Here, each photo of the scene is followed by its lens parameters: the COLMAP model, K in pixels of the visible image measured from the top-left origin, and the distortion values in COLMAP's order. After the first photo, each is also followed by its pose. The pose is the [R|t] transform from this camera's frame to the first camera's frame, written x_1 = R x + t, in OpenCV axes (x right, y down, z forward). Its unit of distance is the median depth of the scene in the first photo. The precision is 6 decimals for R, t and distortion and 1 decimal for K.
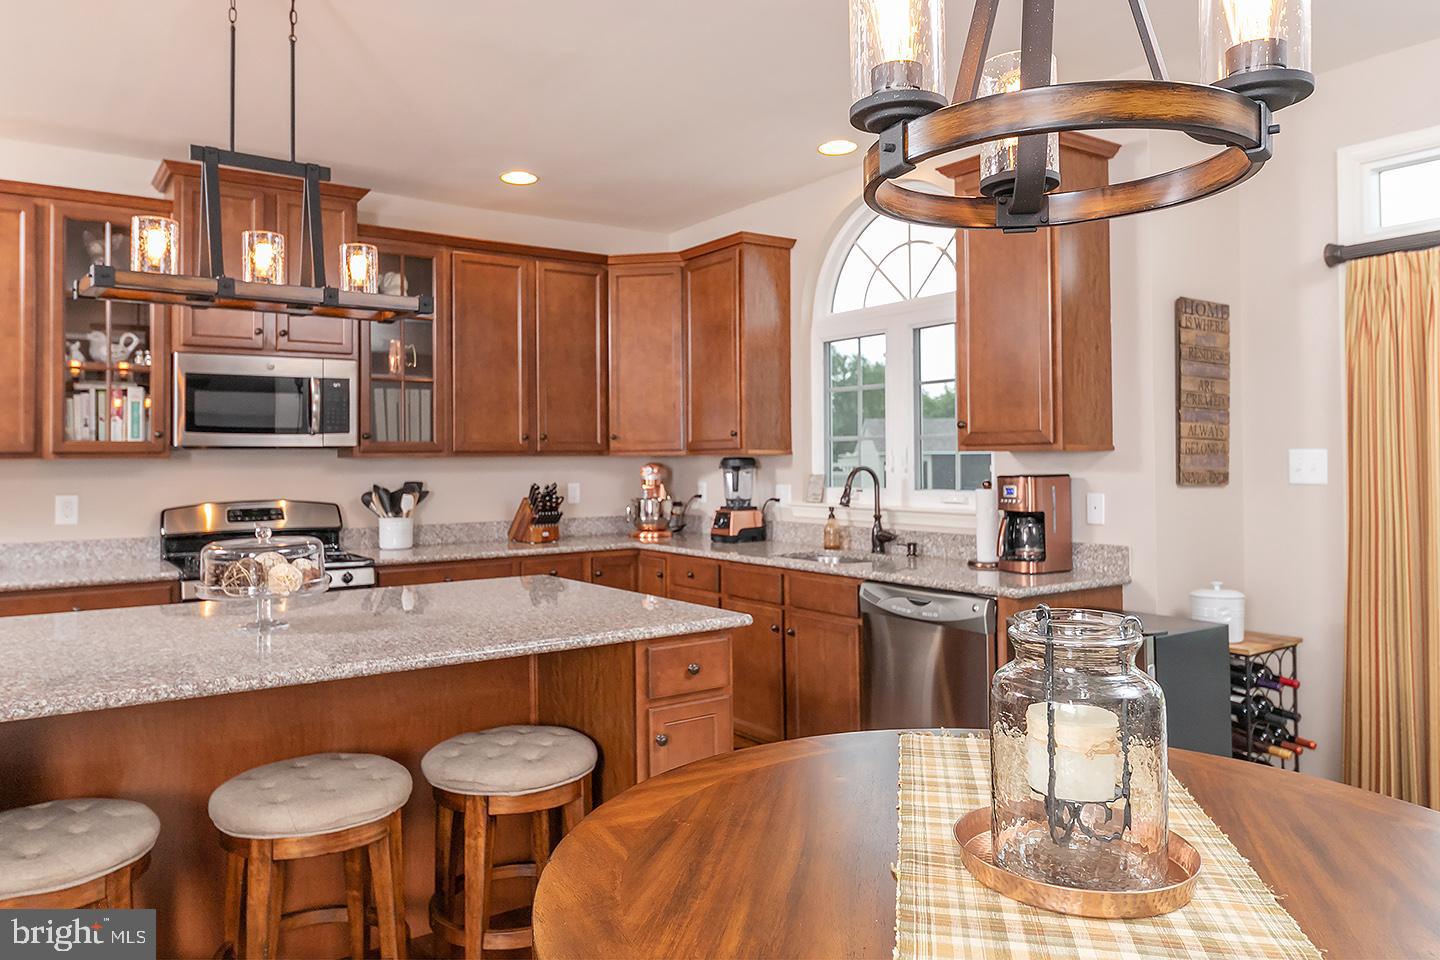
lens RADIAL K [[980.7, 0, 685.6], [0, 980.7, 437.3], [0, 0, 1]] dist [0.007938, -0.001566]
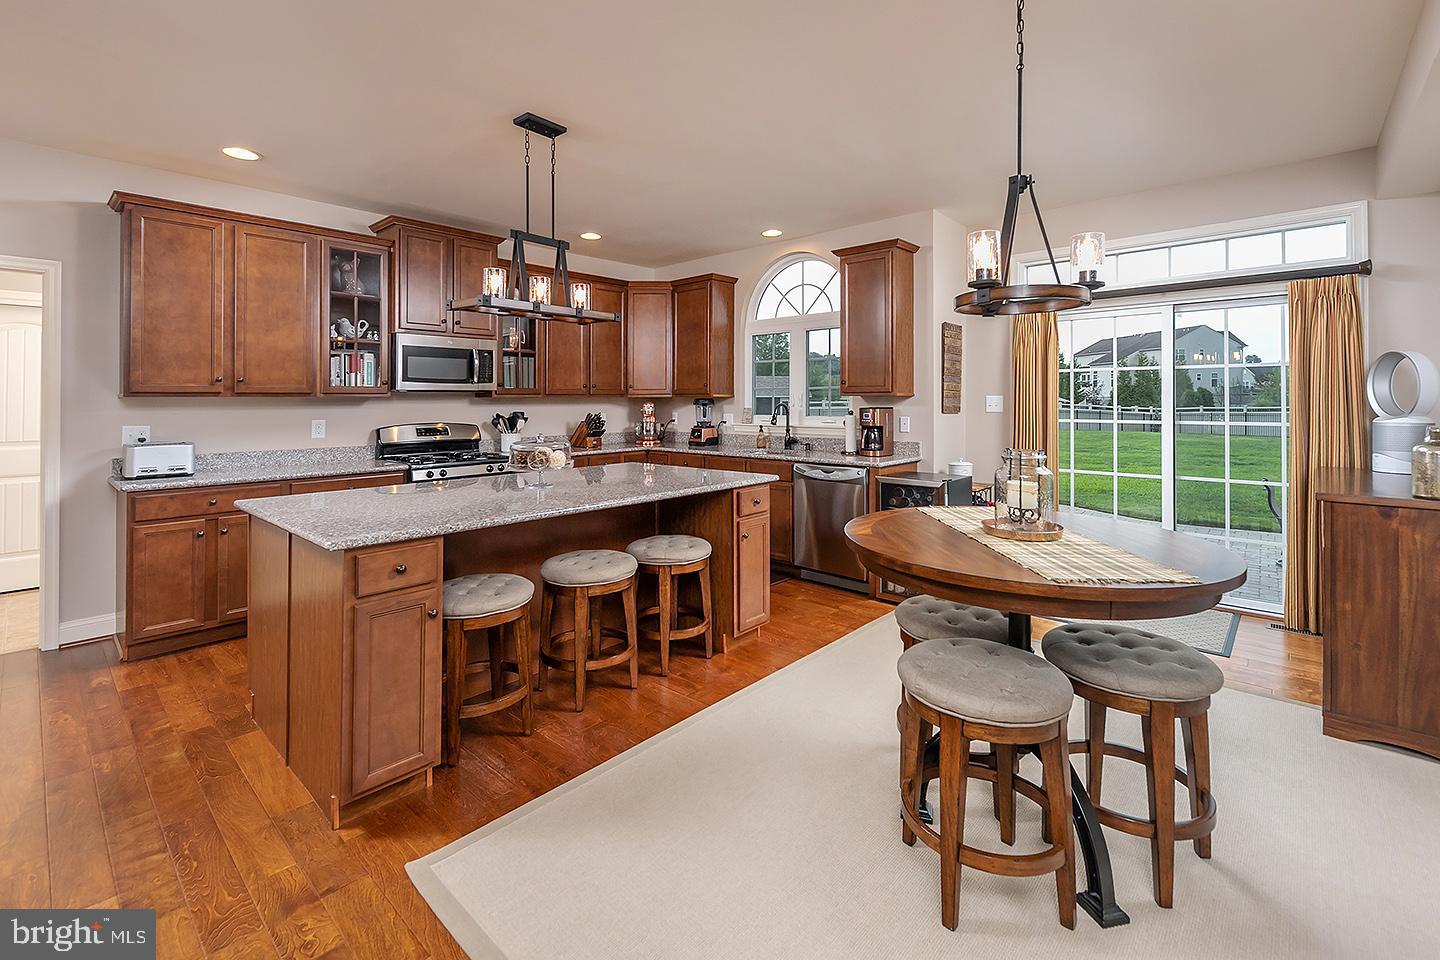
lens RADIAL K [[634.5, 0, 719.3], [0, 634.5, 396.5], [0, 0, 1]] dist [-0.001522, -0.000339]
pose [[0.970516, 0.005811, 0.240967, -0.228877], [-0.009632, 0.999846, 0.014681, -0.000575], [-0.240844, -0.016569, 0.970422, -0.153402]]
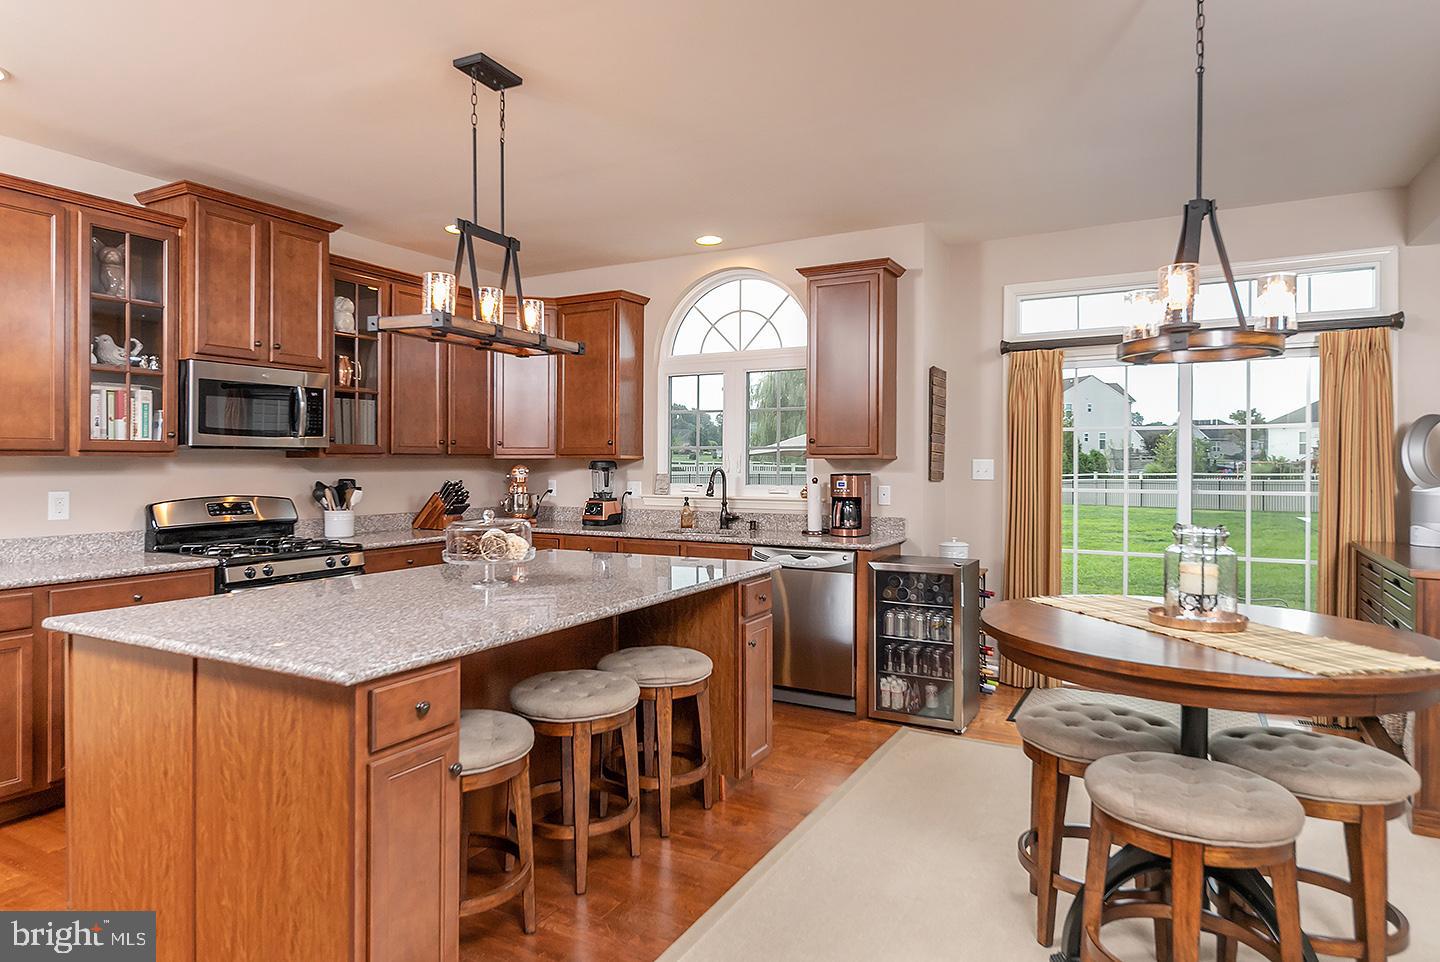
lens RADIAL K [[865.9, 0, 679.6], [0, 865.9, 463.8], [0, 0, 1]] dist [0.018347, -0.029847]
pose [[0.896863, 0.007686, 0.442242, -0.421577], [-0.017925, 0.999659, 0.018977, 0.000823], [-0.441946, -0.024947, 0.896695, -0.096749]]
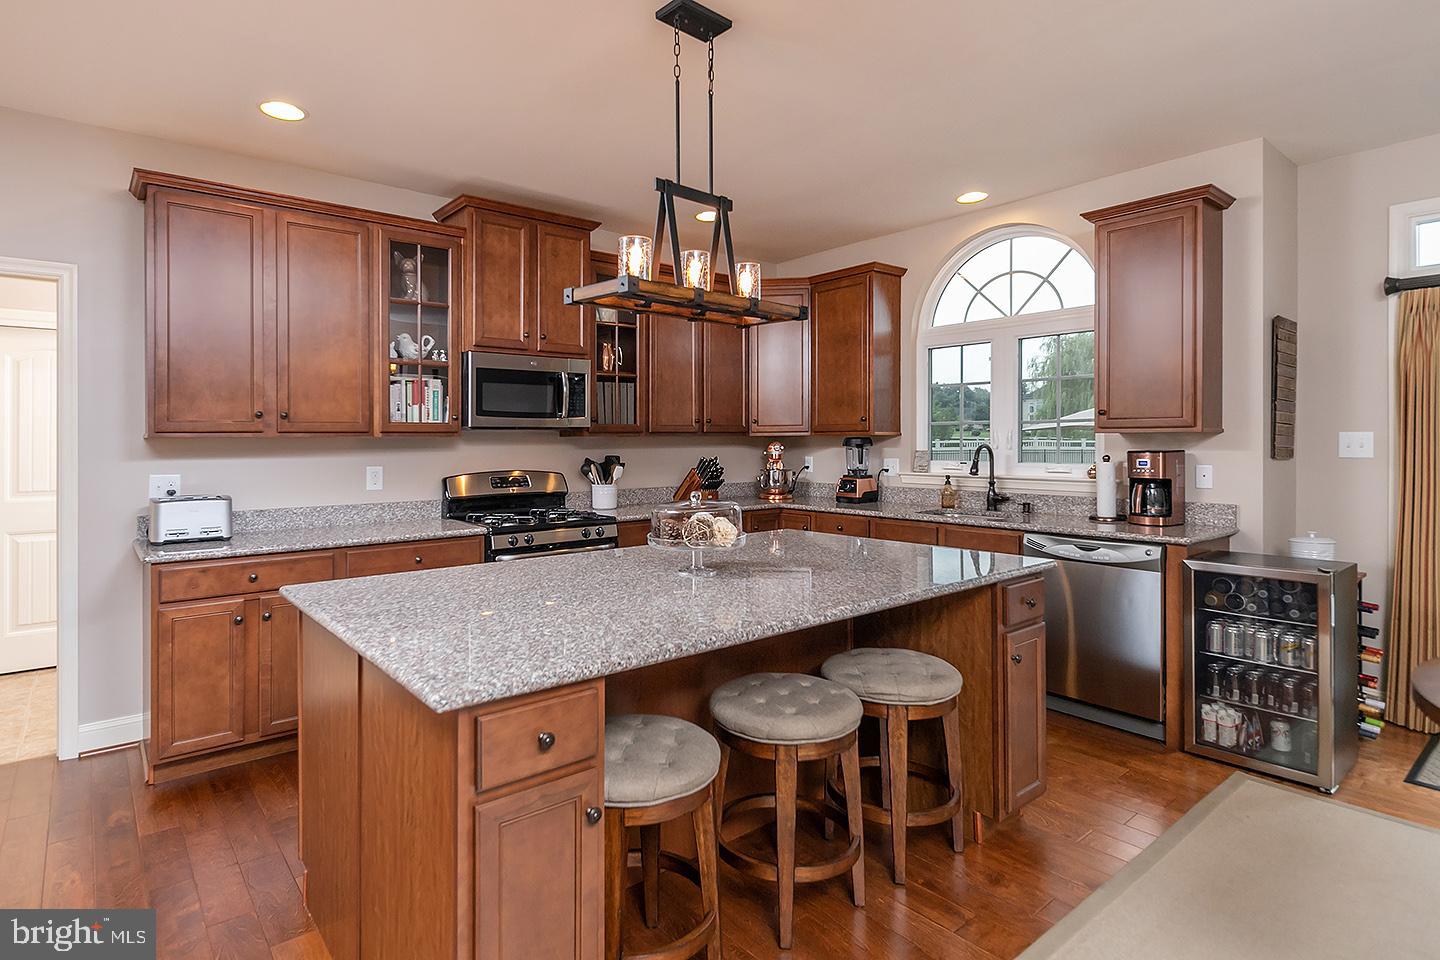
lens RADIAL K [[742.6, 0, 652.7], [0, 742.6, 440.9], [0, 0, 1]] dist [0.003919, -0.000897]
pose [[0.998095, 0.001937, 0.061658, -0.317945], [-0.003385, 0.999720, 0.023403, 0.003442], [-0.061596, -0.023567, 0.997823, 0.043964]]
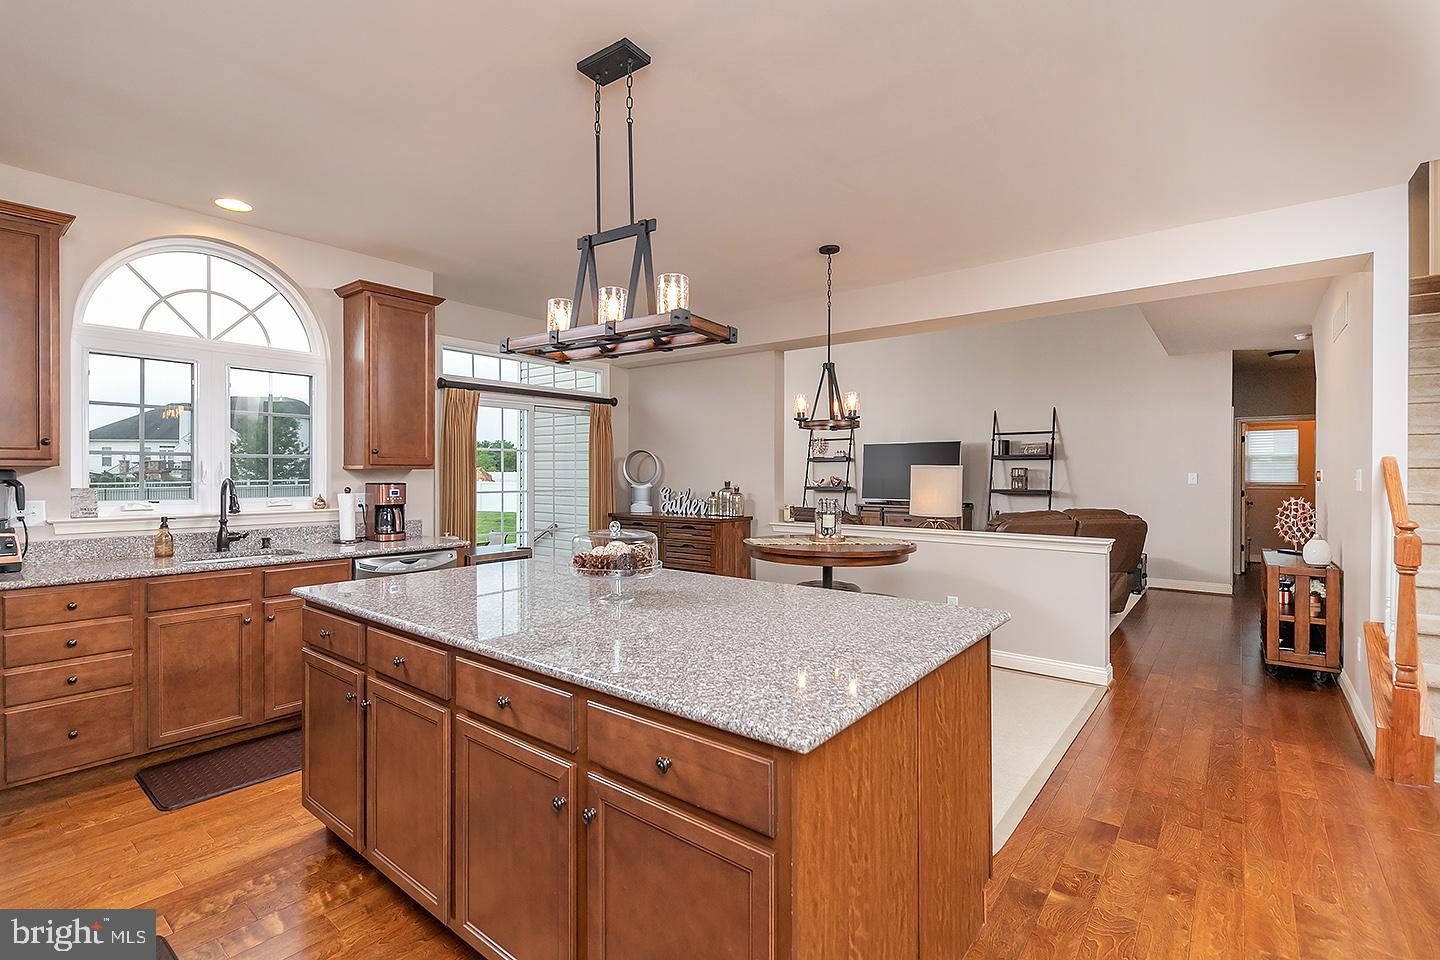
lens RADIAL K [[650.0, 0, 733.7], [0, 650.0, 479.9], [0, 0, 1]] dist [0.002008, 0.000057]
pose [[-0.318819, -0.001935, 0.947814, -0.756850], [-0.019906, 0.999791, -0.004654, 0.022248], [-0.947607, -0.020351, -0.318791, 0.669797]]
